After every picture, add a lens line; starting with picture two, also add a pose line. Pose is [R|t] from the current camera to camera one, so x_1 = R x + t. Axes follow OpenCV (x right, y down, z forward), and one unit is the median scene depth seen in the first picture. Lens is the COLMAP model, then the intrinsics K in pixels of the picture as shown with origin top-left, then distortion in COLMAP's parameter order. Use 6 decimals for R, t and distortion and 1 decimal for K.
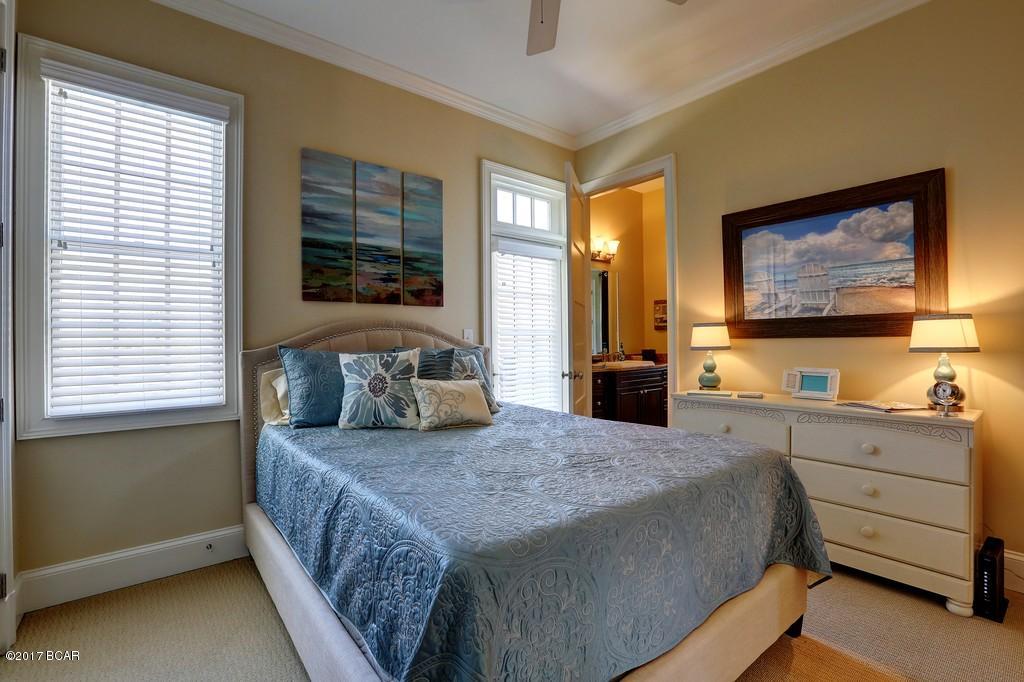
lens RADIAL K [[468.3, 0, 508.3], [0, 468.3, 340.5], [0, 0, 1]] dist [-0.058685, 0.024512]
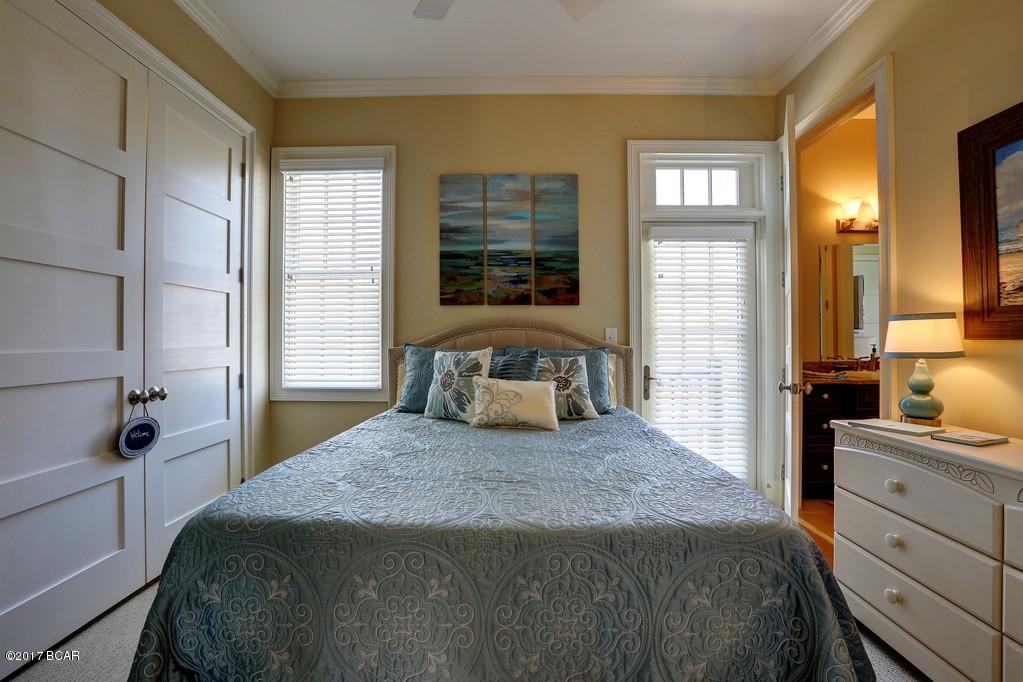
lens RADIAL K [[467.8, 0, 507.8], [0, 467.8, 340.5], [0, 0, 1]] dist [-0.058685, 0.024512]
pose [[0.767369, 0.006261, -0.641175, 0.402667], [-0.004896, 0.999980, 0.003906, -0.002567], [0.641187, 0.000142, 0.767385, 0.185266]]
